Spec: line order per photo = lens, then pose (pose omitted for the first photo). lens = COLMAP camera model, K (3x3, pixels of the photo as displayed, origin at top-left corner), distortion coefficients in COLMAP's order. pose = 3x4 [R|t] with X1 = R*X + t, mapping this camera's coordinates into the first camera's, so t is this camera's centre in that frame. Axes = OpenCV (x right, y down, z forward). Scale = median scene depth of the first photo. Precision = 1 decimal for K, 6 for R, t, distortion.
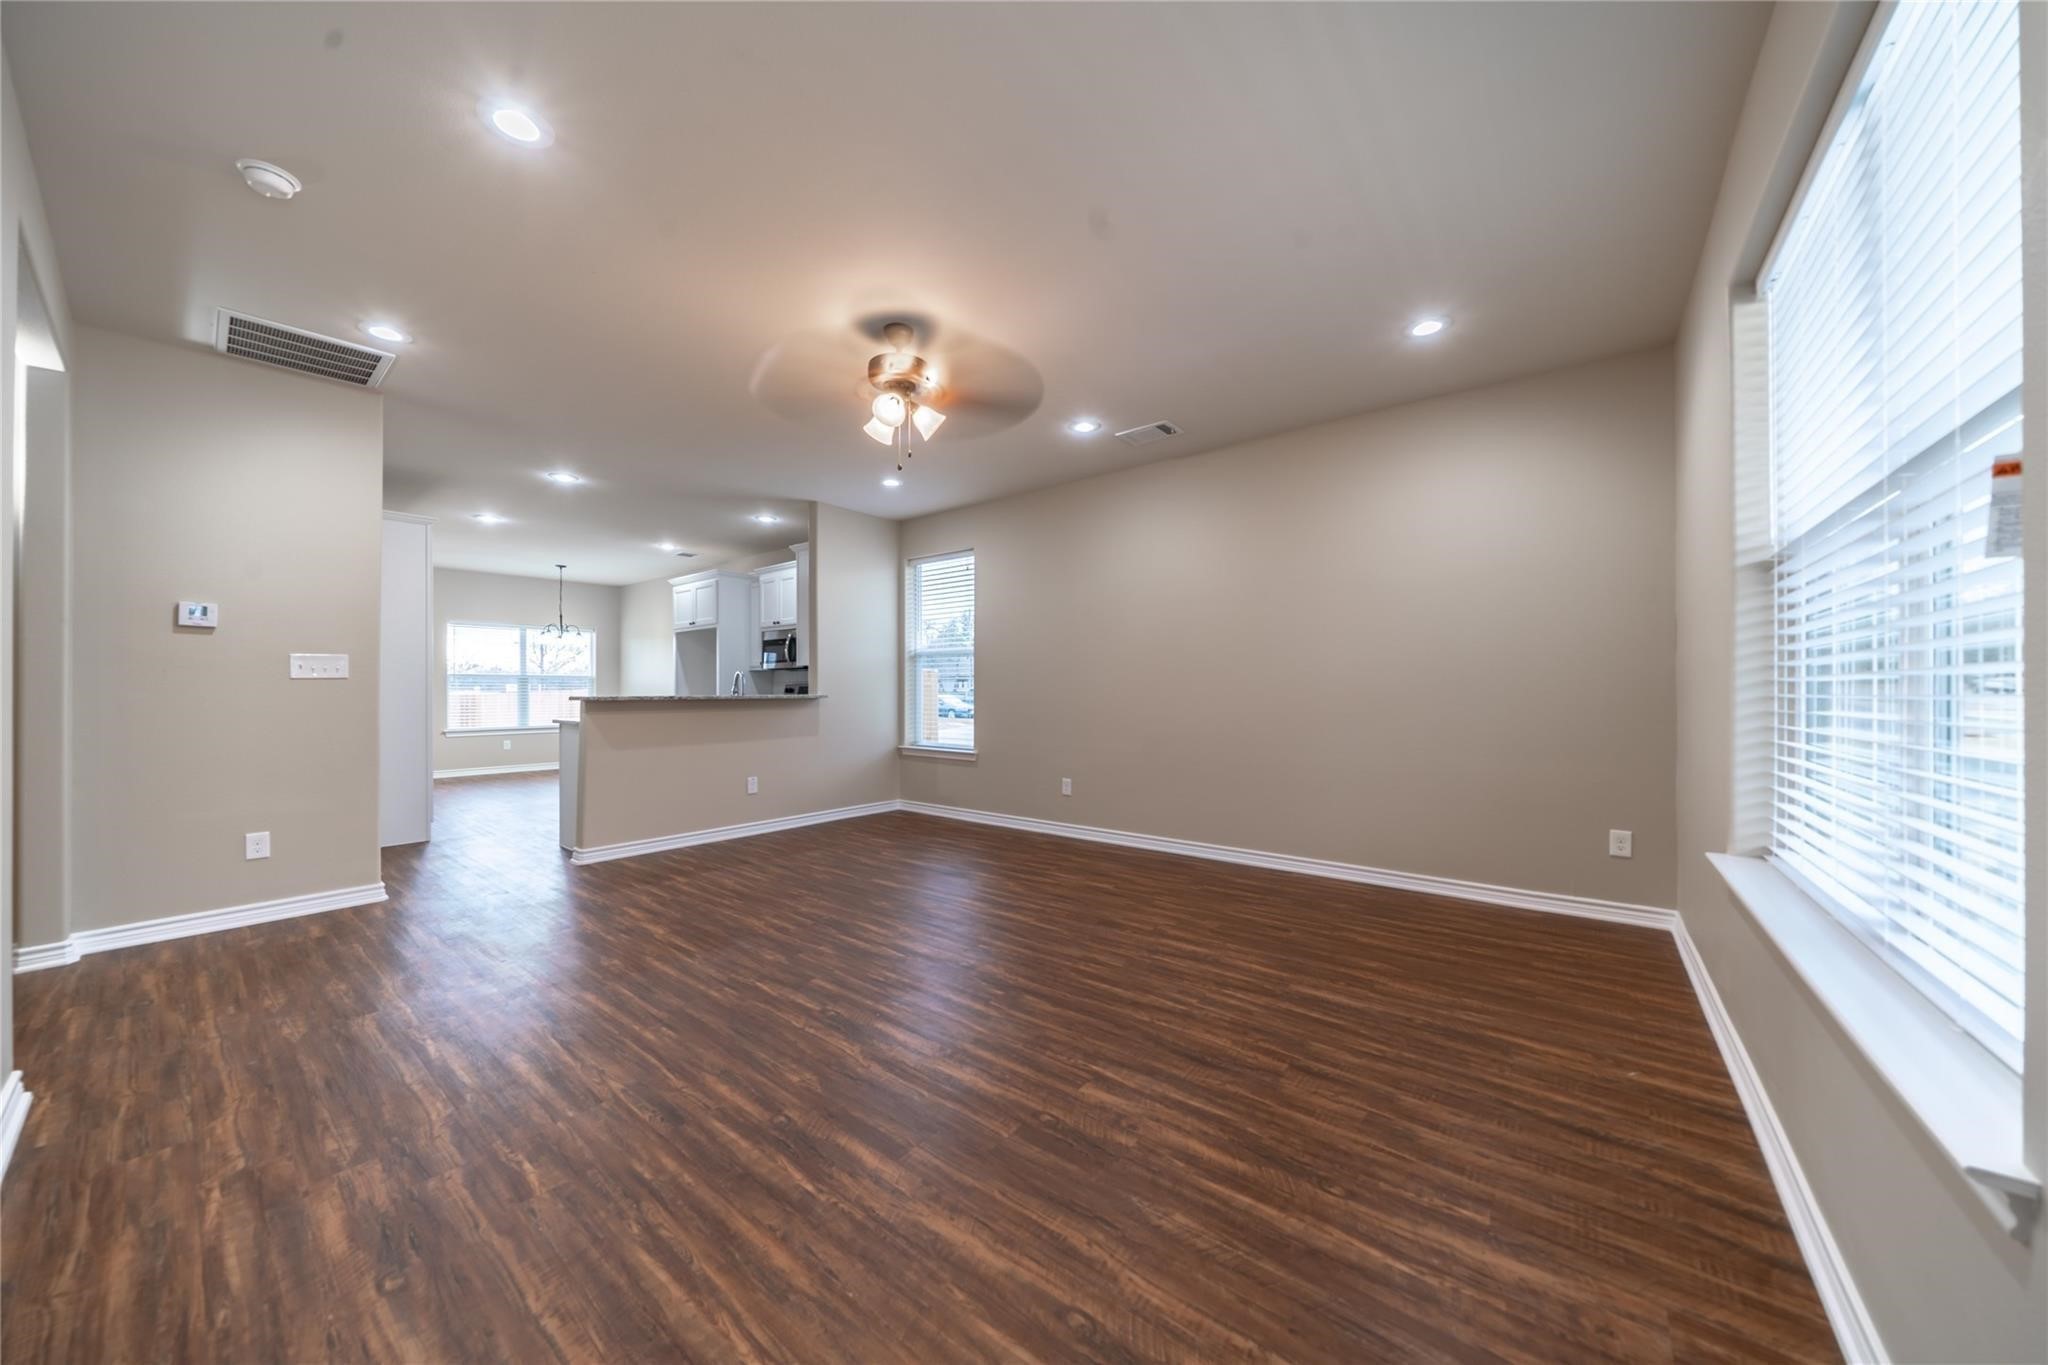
lens RADIAL K [[694.1, 0, 1004.4], [0, 694.1, 685.4], [0, 0, 1]] dist [-0.008147, 0.001015]
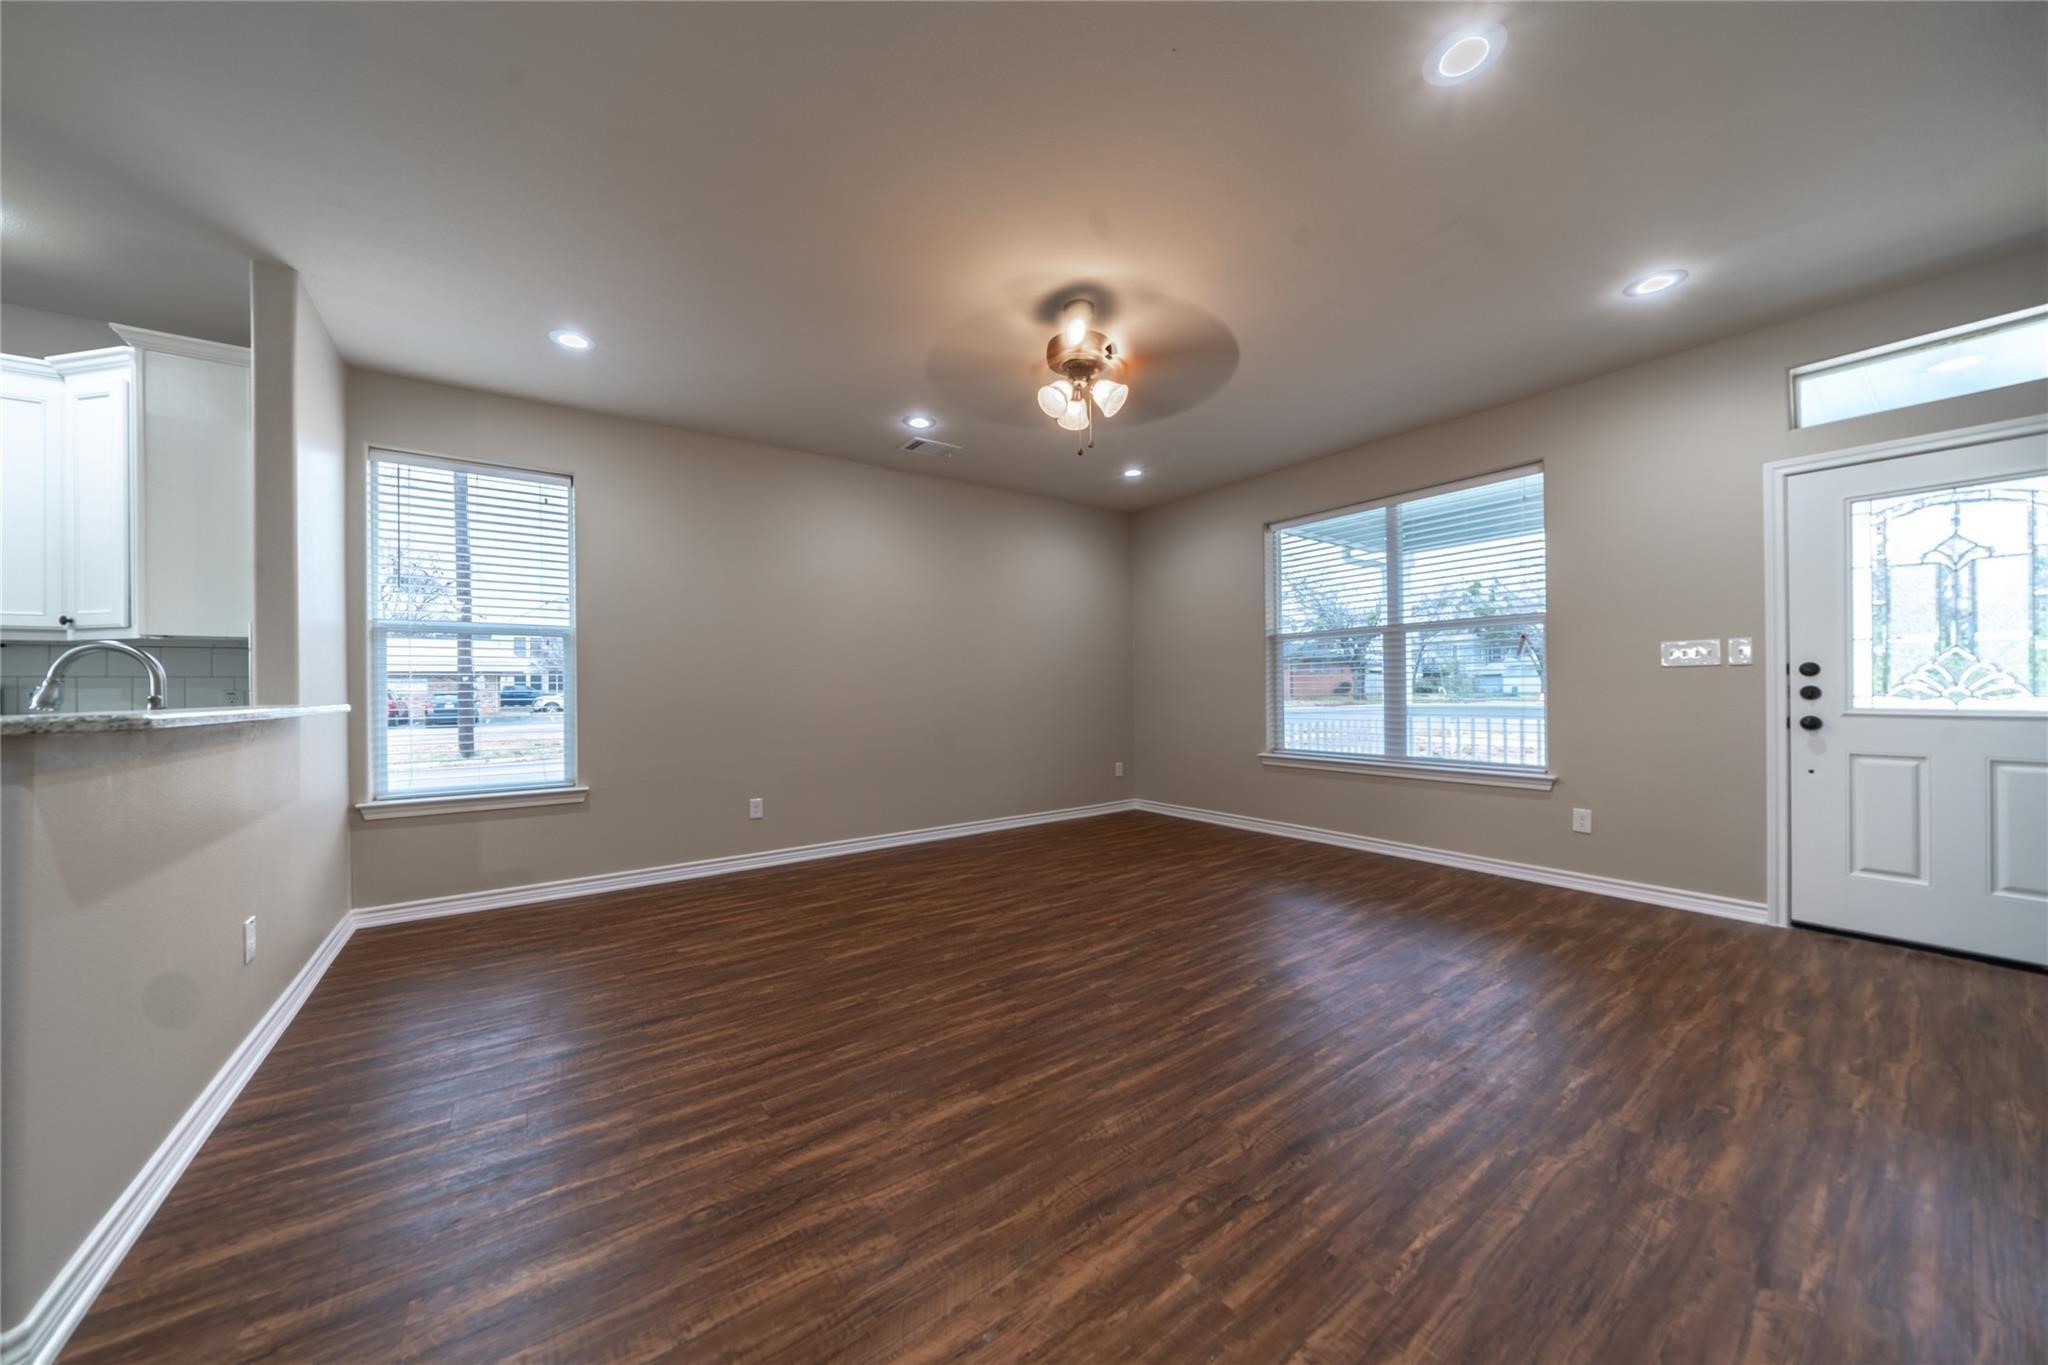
lens RADIAL K [[694.1, 0, 1006.2], [0, 694.1, 680.5], [0, 0, 1]] dist [-0.008147, 0.001015]
pose [[0.264846, 0.011112, 0.964227, -1.091509], [0.003990, 0.999912, -0.012619, 0.008130], [-0.964282, 0.007189, 0.264779, 0.842625]]
